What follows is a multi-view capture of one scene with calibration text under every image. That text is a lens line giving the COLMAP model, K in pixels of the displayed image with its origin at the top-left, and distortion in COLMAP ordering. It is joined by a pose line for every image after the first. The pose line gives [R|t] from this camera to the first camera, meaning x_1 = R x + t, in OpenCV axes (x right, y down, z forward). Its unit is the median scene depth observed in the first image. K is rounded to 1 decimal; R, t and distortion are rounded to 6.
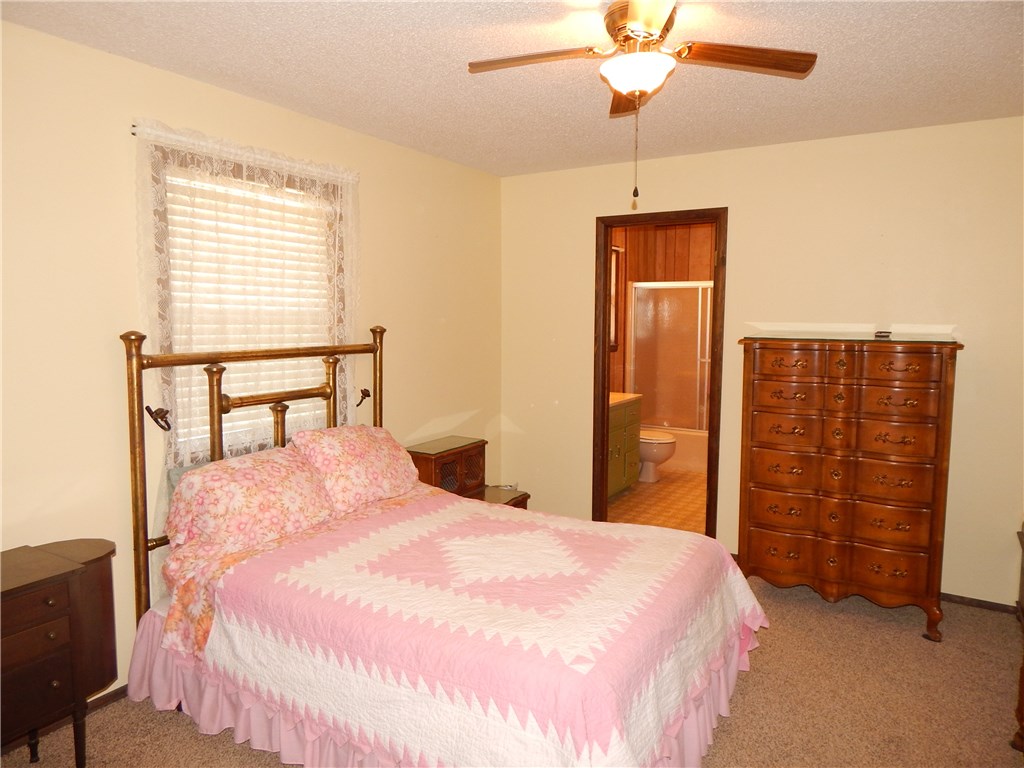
lens RADIAL K [[694.3, 0, 512.0], [0, 694.3, 384.0], [0, 0, 1]] dist [0.026297, -0.005038]
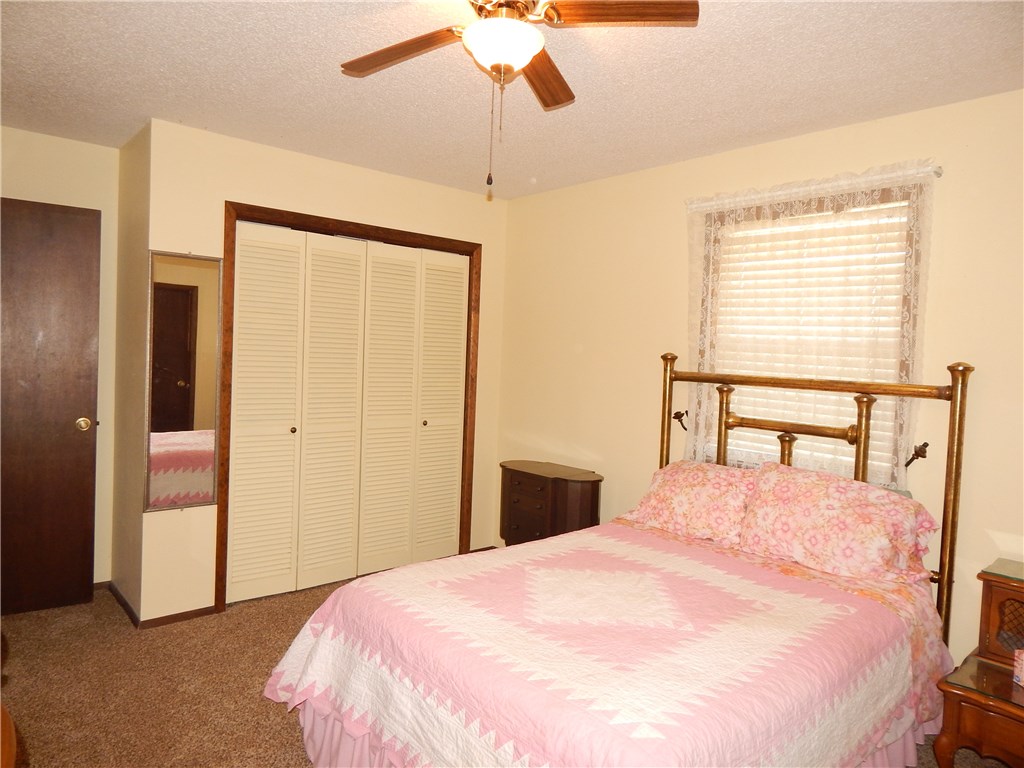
lens RADIAL K [[682.3, 0, 512.0], [0, 682.3, 384.0], [0, 0, 1]] dist [0.016437, -0.007958]
pose [[-0.301708, 0.024748, -0.953079, 0.793184], [-0.143414, 0.987110, 0.071031, -0.061498], [0.942552, 0.158116, -0.294270, 1.032842]]
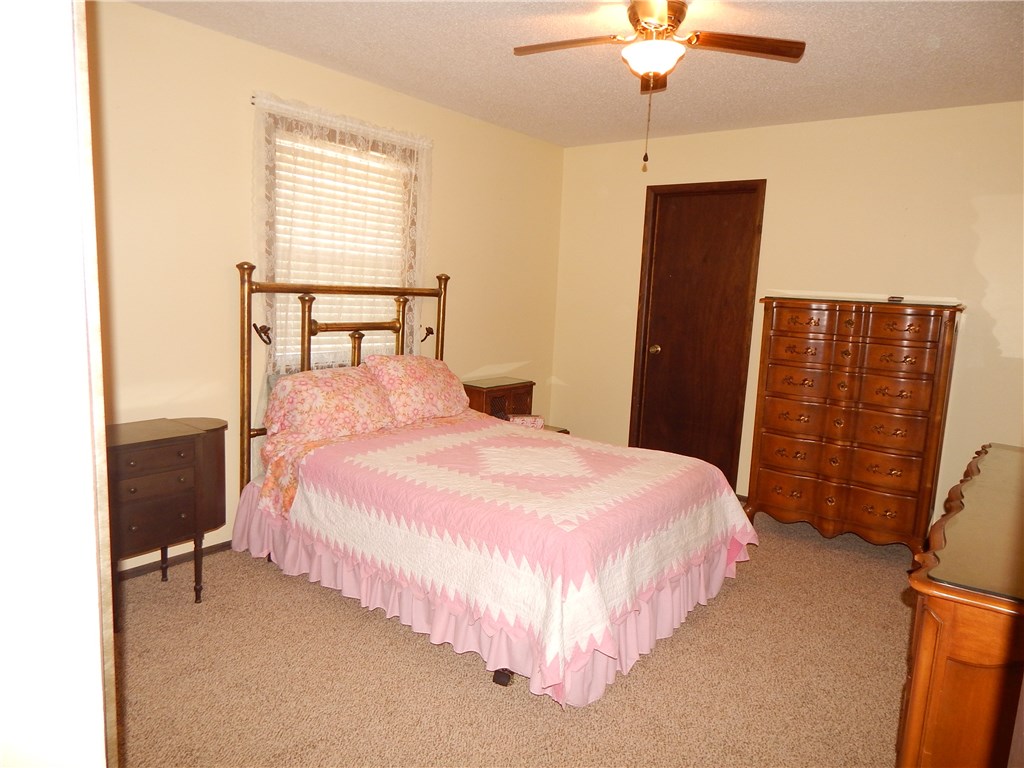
lens RADIAL K [[682.3, 0, 512.0], [0, 682.3, 384.0], [0, 0, 1]] dist [0.016437, -0.007958]
pose [[0.991691, 0.060202, -0.113686, 0.081988], [-0.055766, 0.997568, 0.041807, 0.060853], [0.115926, -0.035120, 0.992637, -0.165722]]
